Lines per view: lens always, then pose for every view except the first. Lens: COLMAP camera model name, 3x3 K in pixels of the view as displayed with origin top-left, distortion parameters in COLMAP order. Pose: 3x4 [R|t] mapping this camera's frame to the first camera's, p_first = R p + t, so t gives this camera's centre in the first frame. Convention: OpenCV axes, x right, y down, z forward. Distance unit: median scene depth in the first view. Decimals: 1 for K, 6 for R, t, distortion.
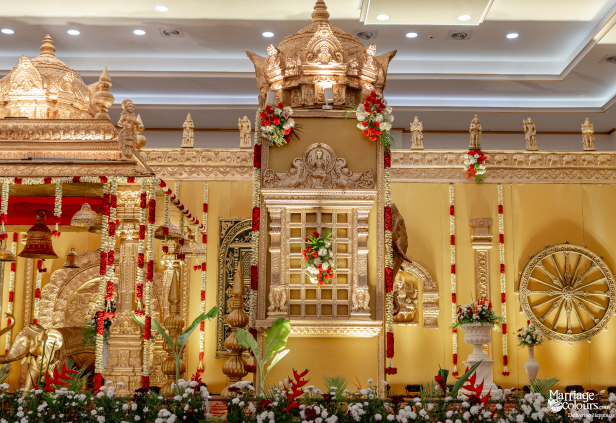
lens RADIAL K [[870.8, 0, 305.7], [0, 870.8, 213.4], [0, 0, 1]] dist [-0.001263, 0.000000]
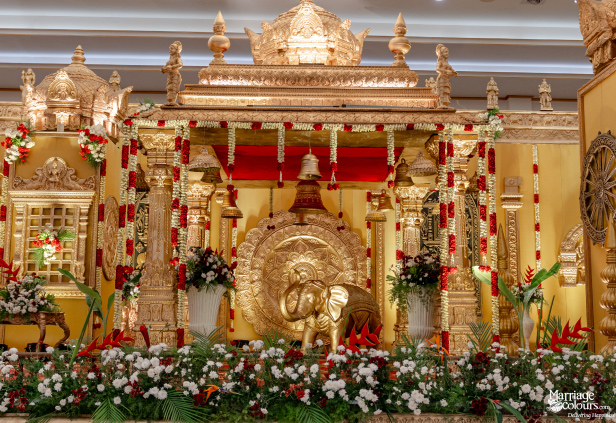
lens RADIAL K [[796.7, 0, 310.6], [0, 796.7, 207.6], [0, 0, 1]] dist [0.004959, 0.000000]
pose [[0.999583, 0.006952, 0.028018, -0.402530], [-0.007679, 0.999635, 0.025915, 0.027438], [-0.027828, -0.026119, 0.999271, 0.141554]]
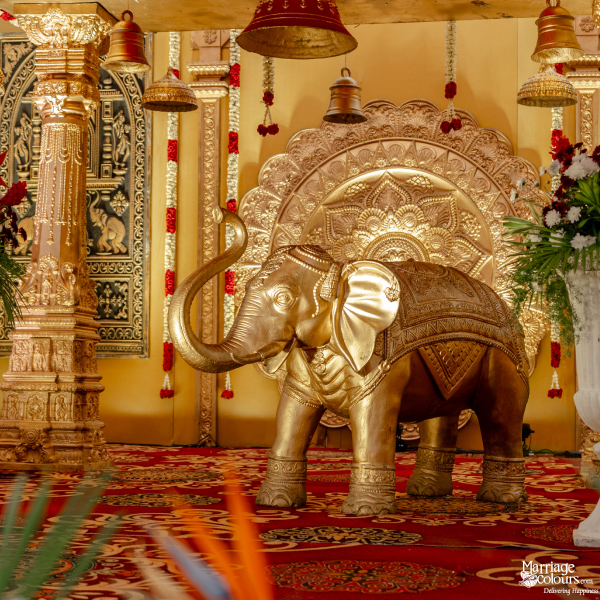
lens RADIAL K [[1276.1, 0, 301.6], [0, 1276.1, 301.6], [0, 0, 1]] dist [0.038238, 0.000000]
pose [[0.984948, -0.001829, -0.172838, -0.274057], [0.020565, 0.994081, 0.106673, 0.114720], [0.171620, -0.108622, 0.979157, 0.645715]]
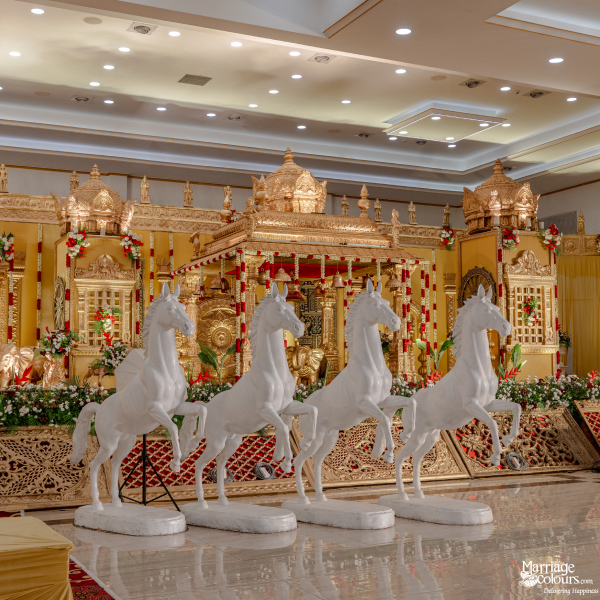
lens RADIAL K [[896.2, 0, 302.2], [0, 896.2, 297.7], [0, 0, 1]] dist [0.011154, 0.000000]
pose [[0.899456, 0.023679, 0.436369, -1.183881], [-0.061980, 0.995349, 0.073743, -0.086073], [-0.432594, -0.093375, 0.896741, -0.485353]]
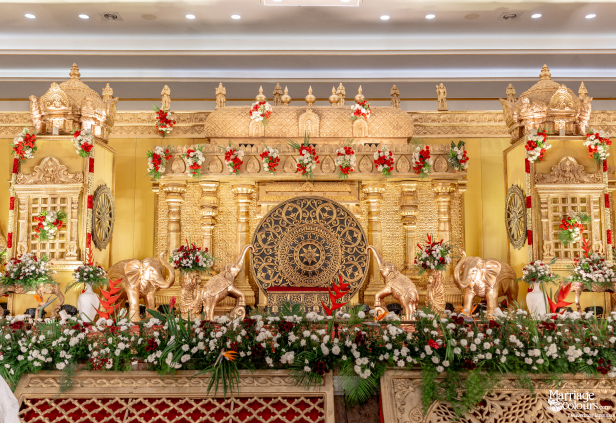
lens RADIAL K [[642.4, 0, 311.9], [0, 642.4, 216.4], [0, 0, 1]] dist [0.020311, 0.000000]
pose [[0.999968, -0.007958, 0.000722, -1.221763], [0.007888, 0.997500, 0.070219, 0.008784], [-0.001279, -0.070211, 0.997531, 0.148442]]
